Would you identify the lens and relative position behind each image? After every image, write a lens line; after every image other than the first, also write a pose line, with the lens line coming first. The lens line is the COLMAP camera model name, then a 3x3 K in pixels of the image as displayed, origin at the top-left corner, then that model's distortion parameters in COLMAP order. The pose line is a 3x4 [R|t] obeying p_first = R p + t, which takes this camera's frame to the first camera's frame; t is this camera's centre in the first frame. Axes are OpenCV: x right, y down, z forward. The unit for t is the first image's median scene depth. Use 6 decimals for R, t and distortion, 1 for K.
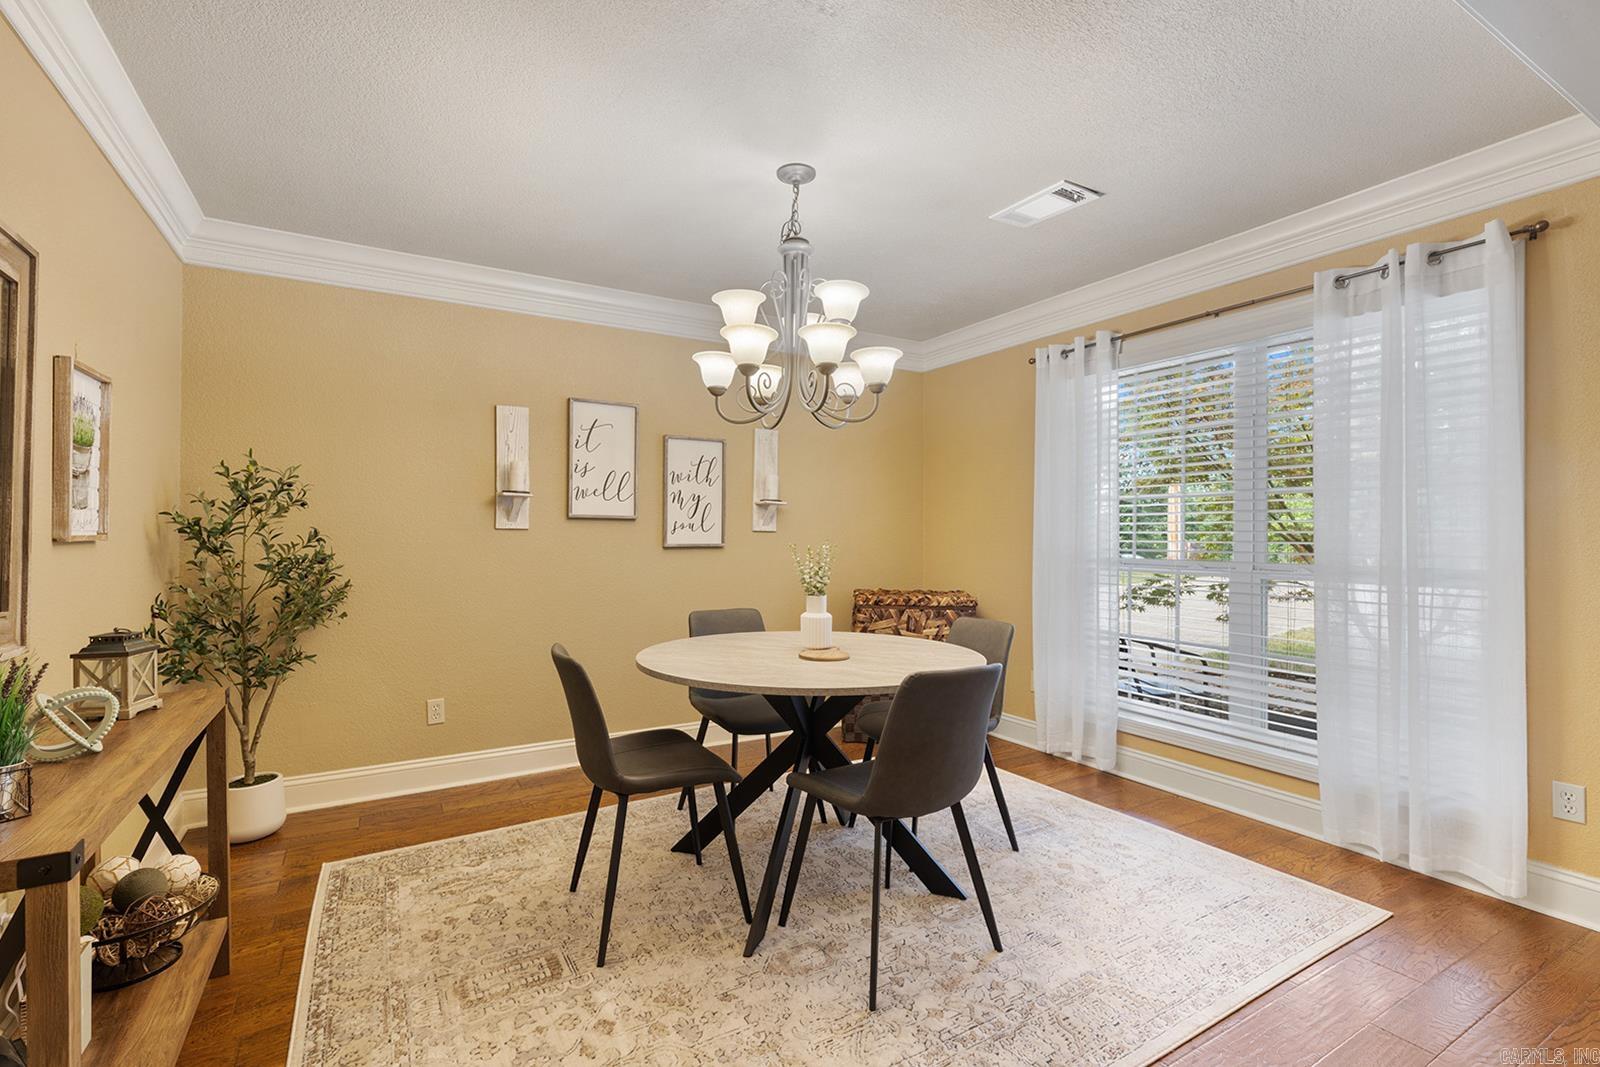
lens RADIAL K [[721.9, 0, 800.0], [0, 721.9, 533.5], [0, 0, 1]] dist [0.000298, -0.000228]
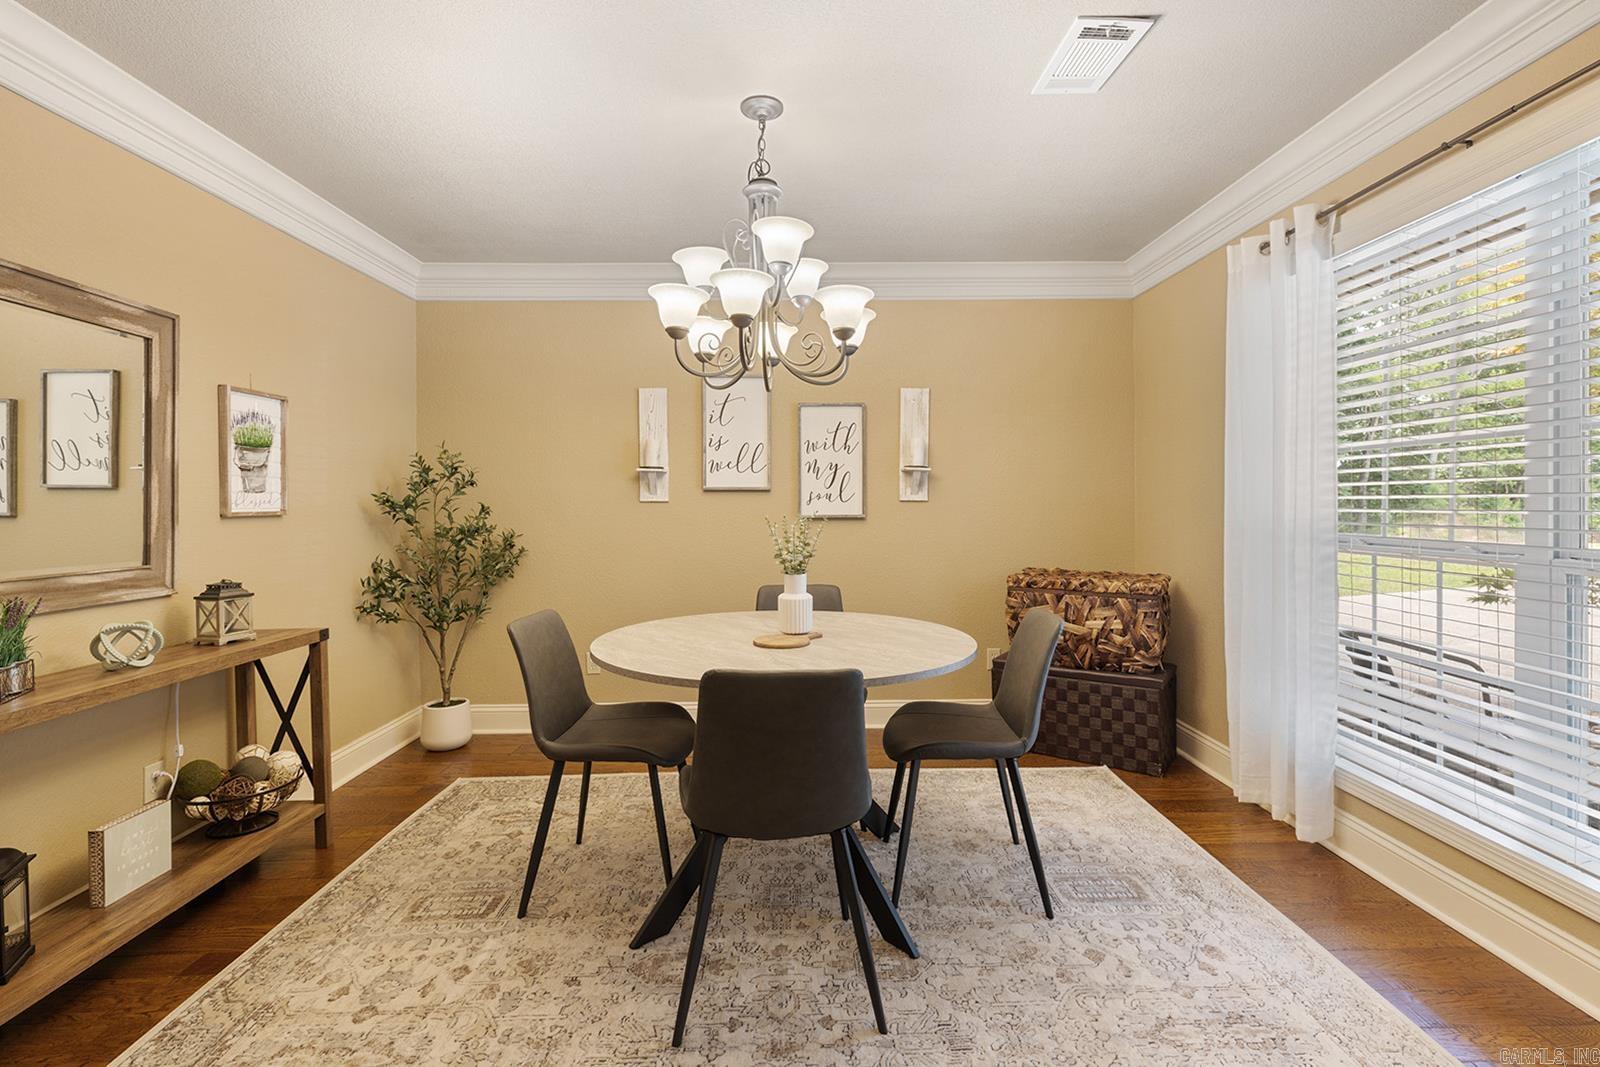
lens RADIAL K [[736.6, 0, 804.5], [0, 736.6, 509.9], [0, 0, 1]] dist [0.001548, 0.000016]
pose [[0.873901, -0.004731, -0.486080, 0.408095], [0.010279, 0.999909, 0.008749, -0.001561], [0.485995, -0.012643, 0.873870, 0.177433]]
